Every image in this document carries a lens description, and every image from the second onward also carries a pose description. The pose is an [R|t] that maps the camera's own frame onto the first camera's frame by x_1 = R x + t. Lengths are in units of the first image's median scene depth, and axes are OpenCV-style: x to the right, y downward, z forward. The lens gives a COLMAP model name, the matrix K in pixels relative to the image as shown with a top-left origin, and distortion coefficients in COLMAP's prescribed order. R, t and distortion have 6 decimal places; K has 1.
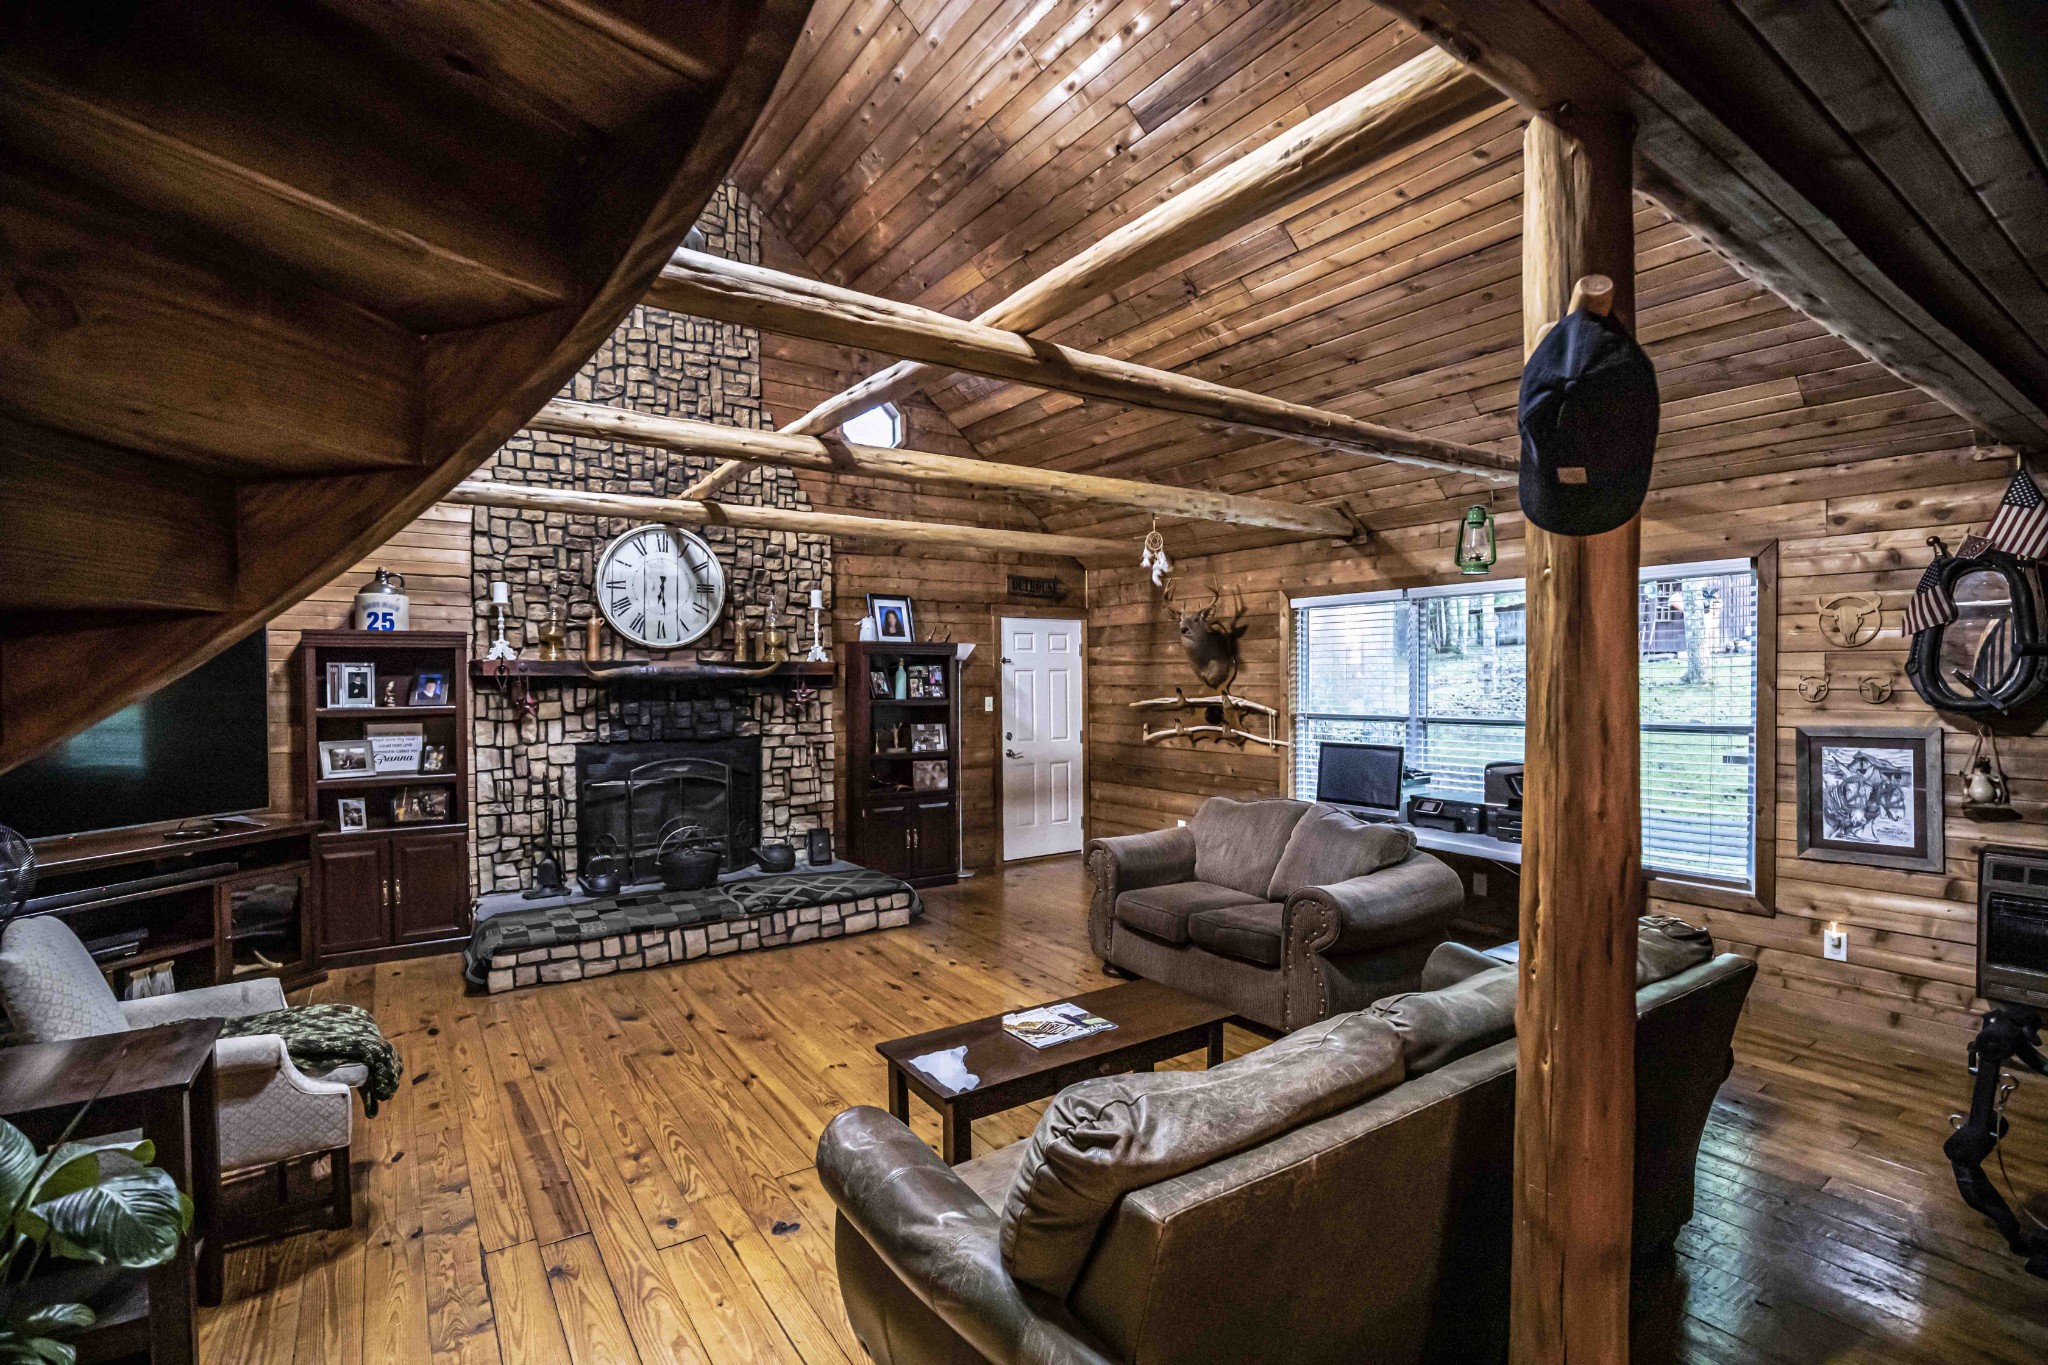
lens RADIAL K [[935.6, 0, 1039.9], [0, 935.6, 696.9], [0, 0, 1]] dist [-0.037840, 0.008088]
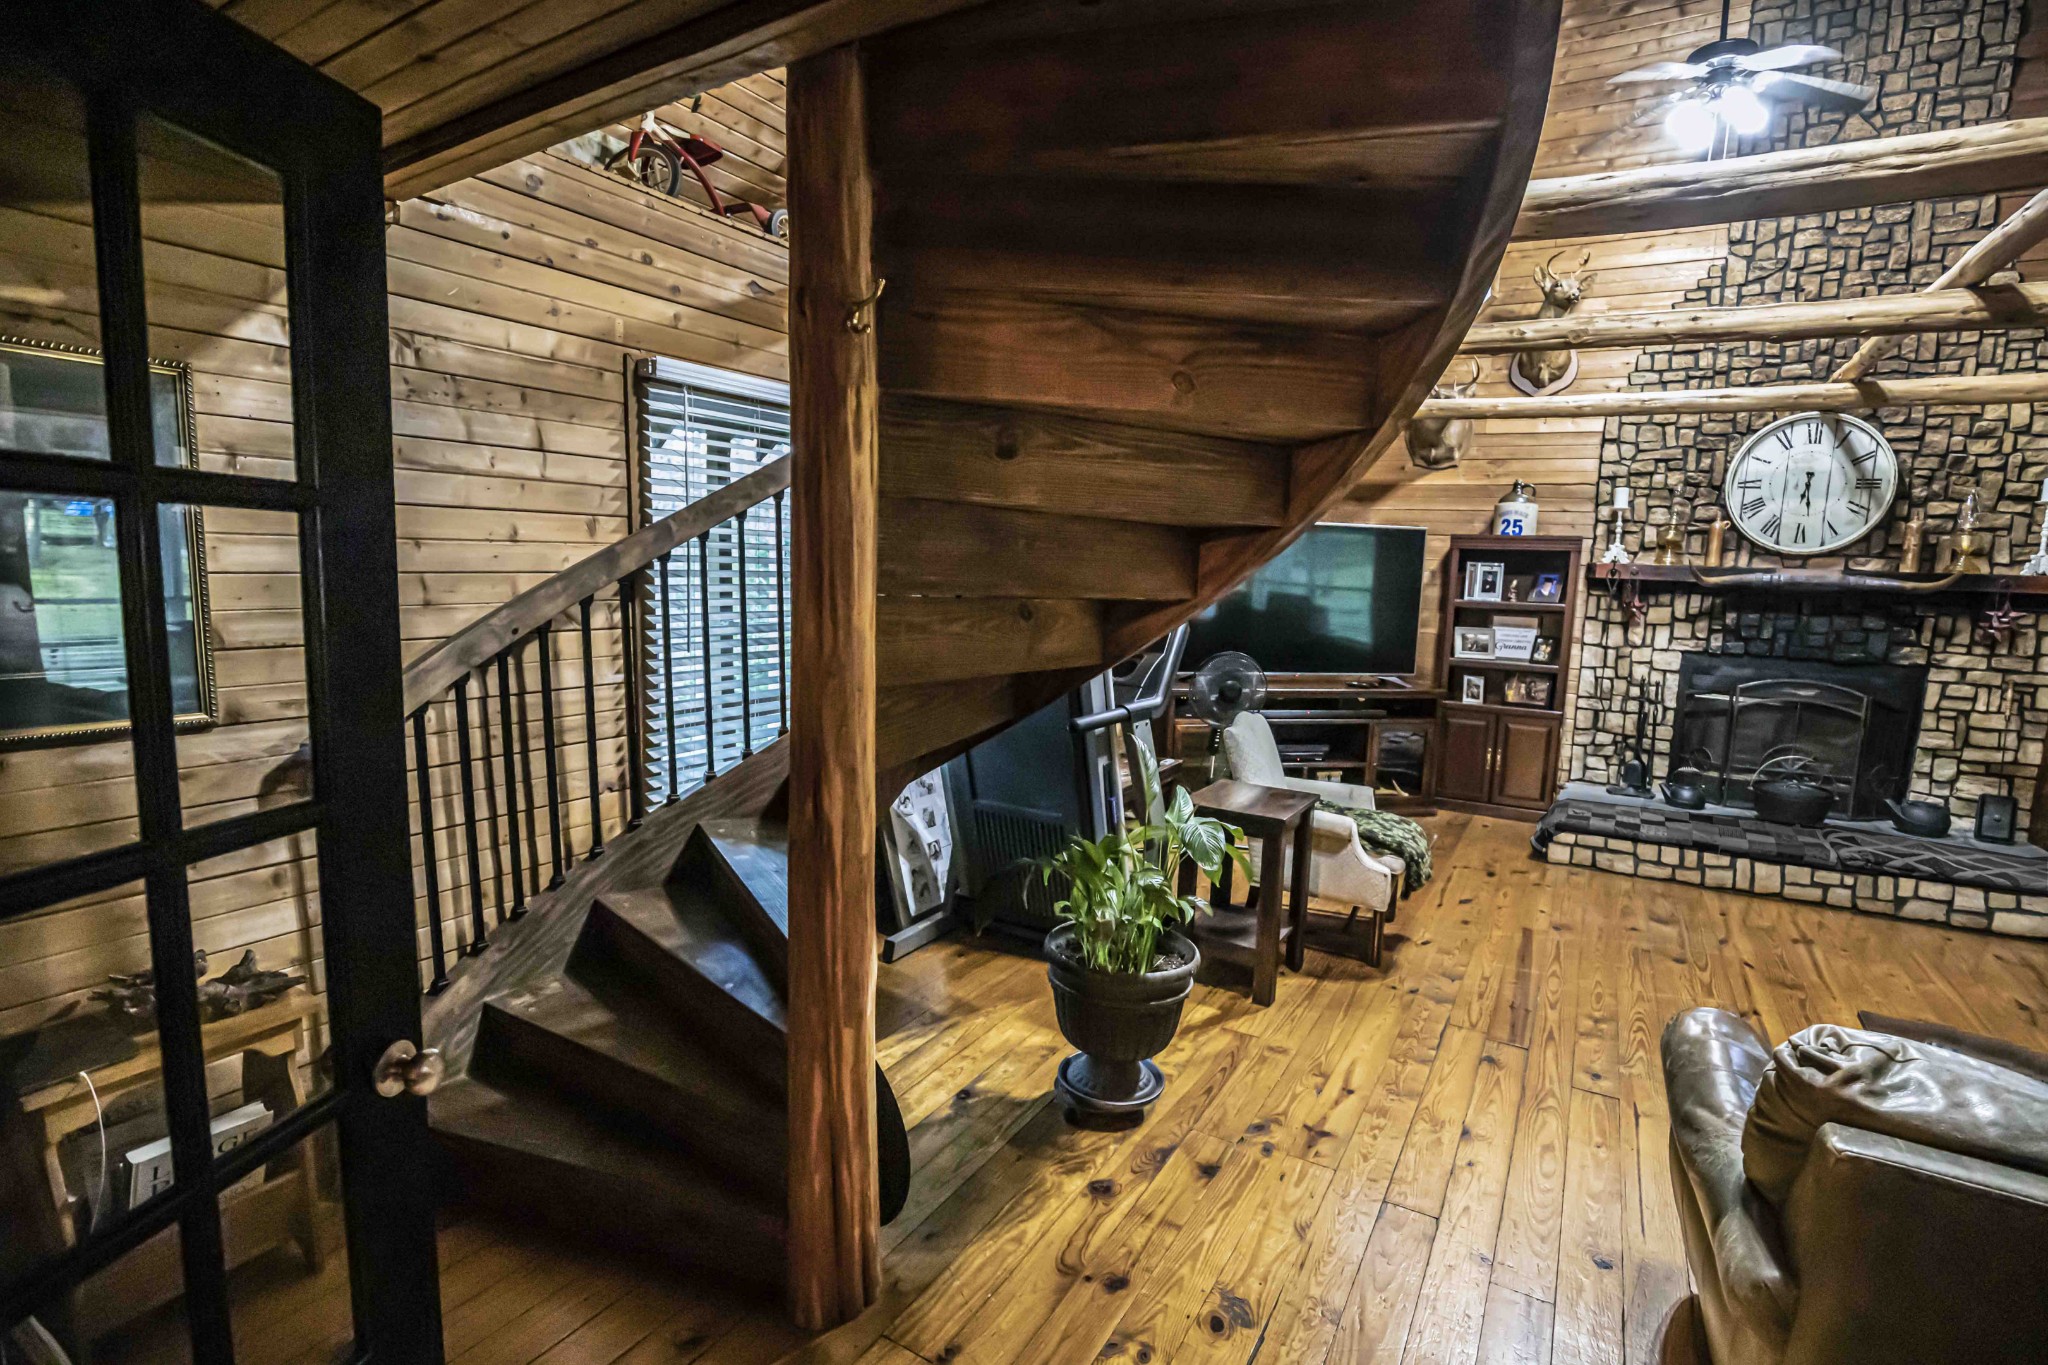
lens RADIAL K [[935.6, 0, 1039.9], [0, 935.6, 696.9], [0, 0, 1]] dist [-0.037840, 0.008088]
pose [[0.417423, 0.145370, -0.897009, 0.100357], [-0.052396, 0.989329, 0.135949, 0.001674], [0.907200, -0.009749, 0.420586, -0.027576]]
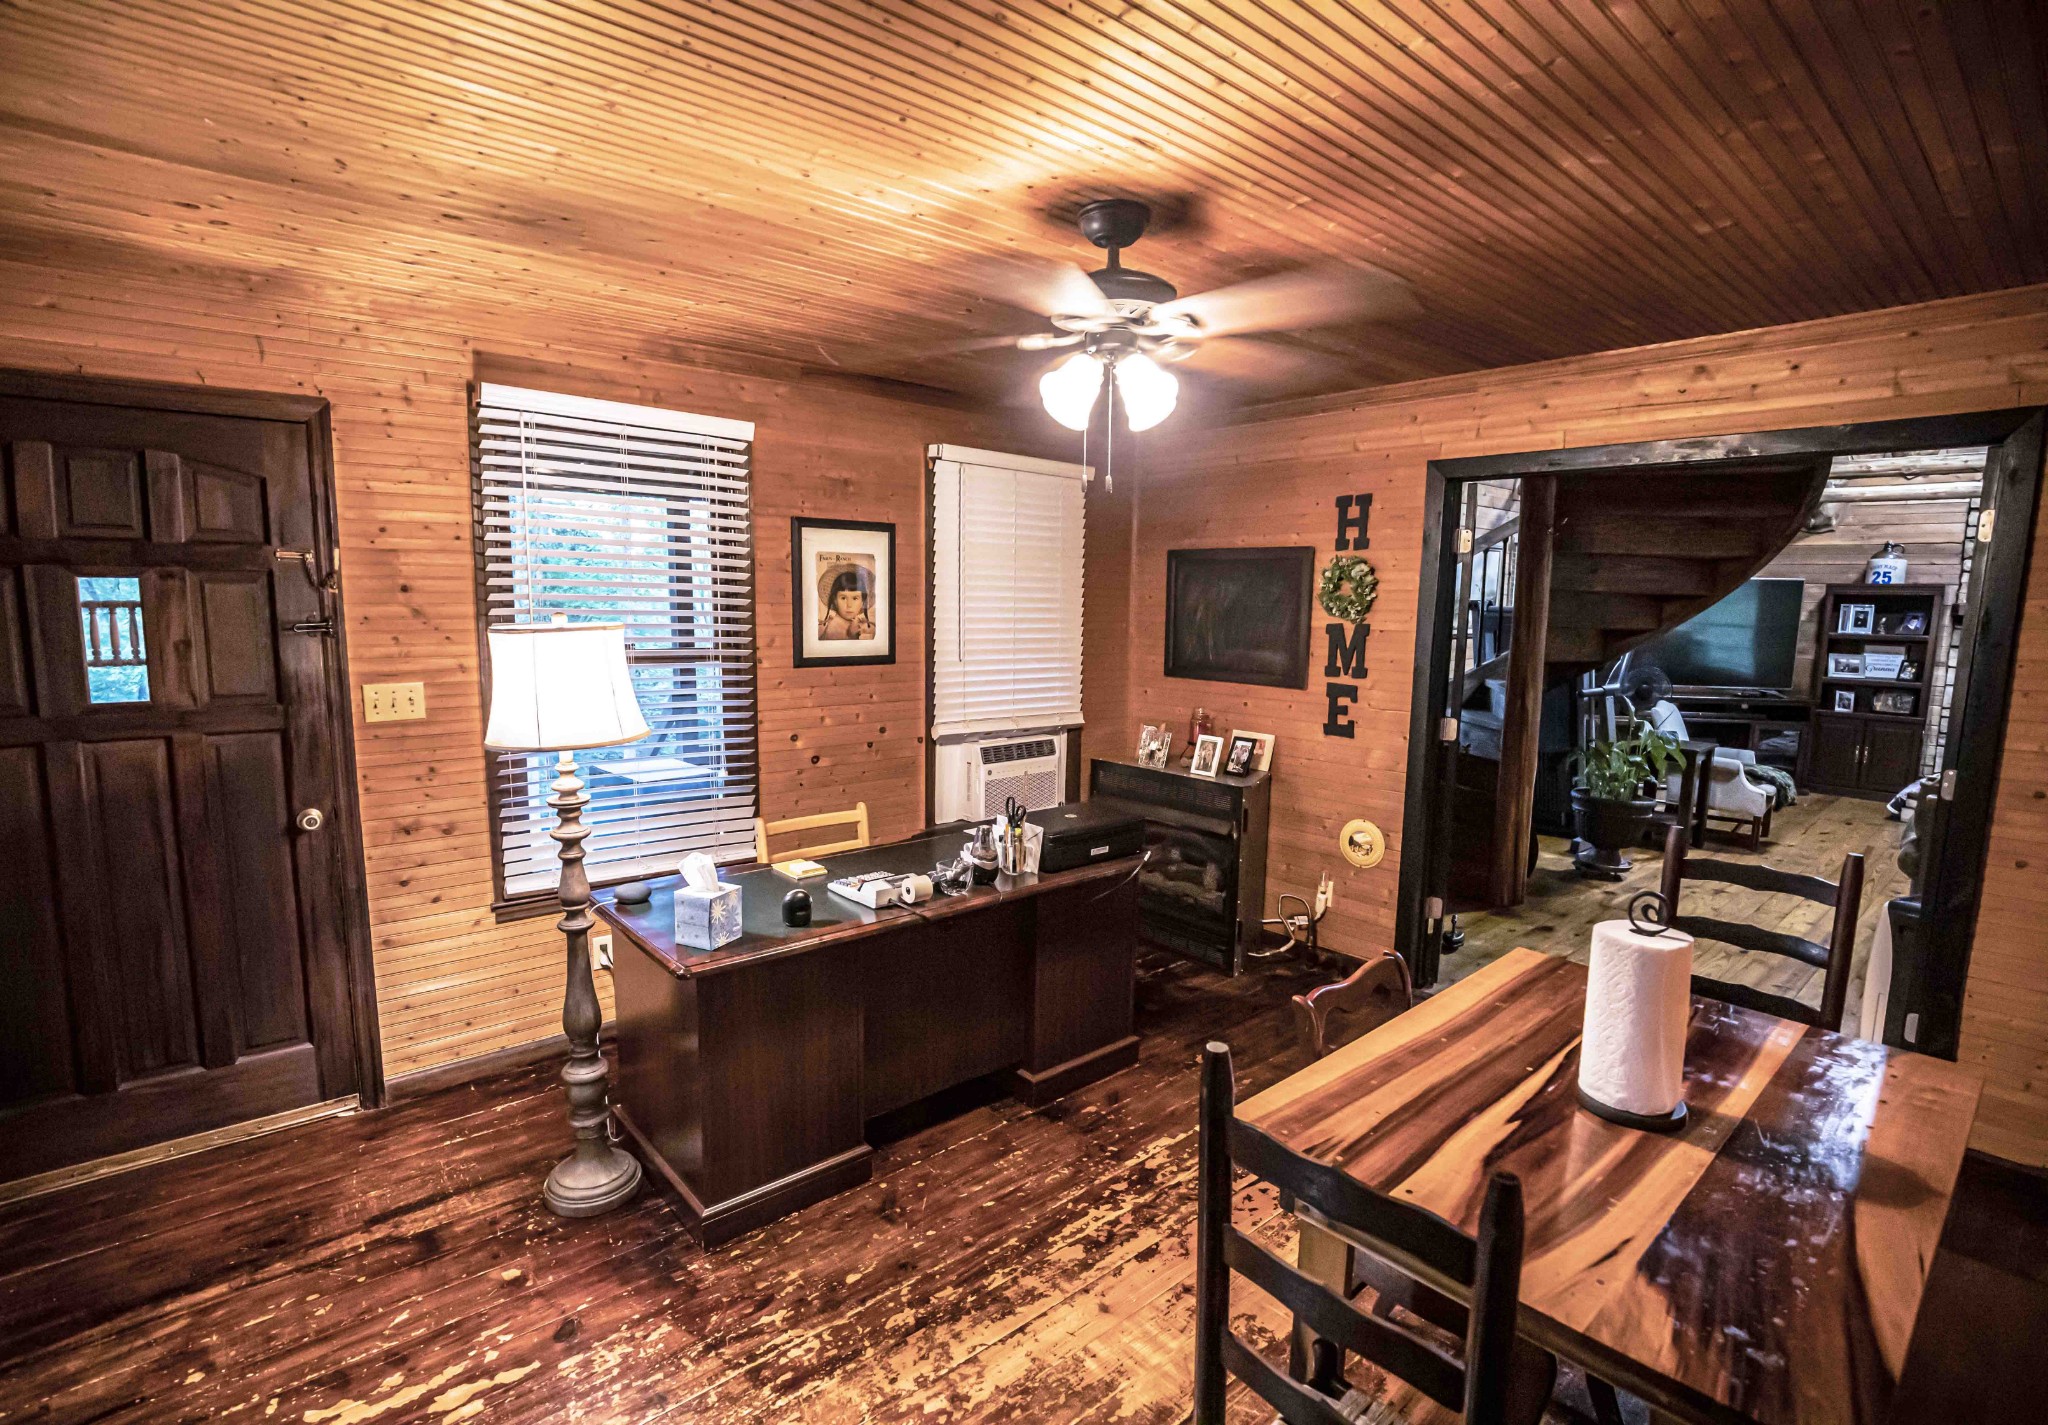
lens RADIAL K [[968.7, 0, 1001.5], [0, 968.7, 730.4], [0, 0, 1]] dist [-0.023699, 0.000424]
pose [[0.108315, 0.143049, -0.983771, 0.644207], [-0.037456, 0.989477, 0.139755, 0.003182], [0.993411, 0.021711, 0.112533, -0.564761]]
